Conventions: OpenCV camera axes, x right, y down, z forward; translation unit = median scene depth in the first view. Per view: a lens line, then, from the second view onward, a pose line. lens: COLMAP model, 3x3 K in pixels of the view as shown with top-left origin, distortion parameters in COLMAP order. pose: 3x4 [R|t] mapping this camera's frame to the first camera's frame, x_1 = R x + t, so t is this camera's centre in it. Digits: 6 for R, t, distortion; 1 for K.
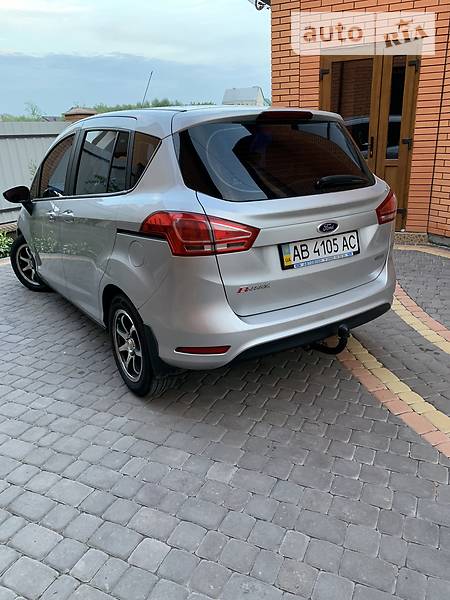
lens RADIAL K [[458.4, 0, 225.0], [0, 458.4, 300.0], [0, 0, 1]] dist [0.001217, -0.000452]
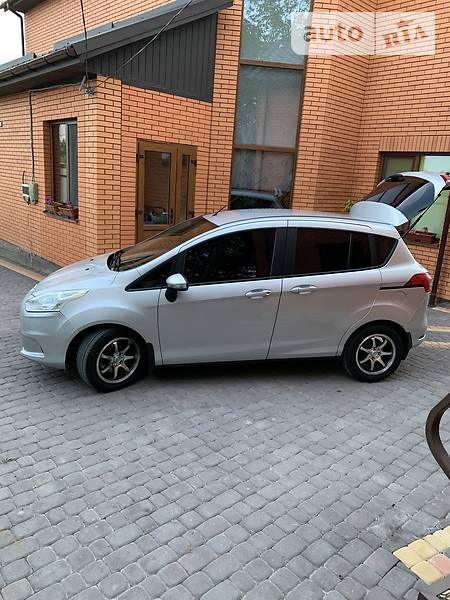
lens RADIAL K [[458.4, 0, 225.0], [0, 458.4, 300.0], [0, 0, 1]] dist [0.001217, -0.000452]
pose [[0.381579, -0.163406, 0.909778, -2.220500], [0.224347, 0.971192, 0.080341, -0.411825], [-0.896697, 0.173449, 0.407246, 0.874433]]
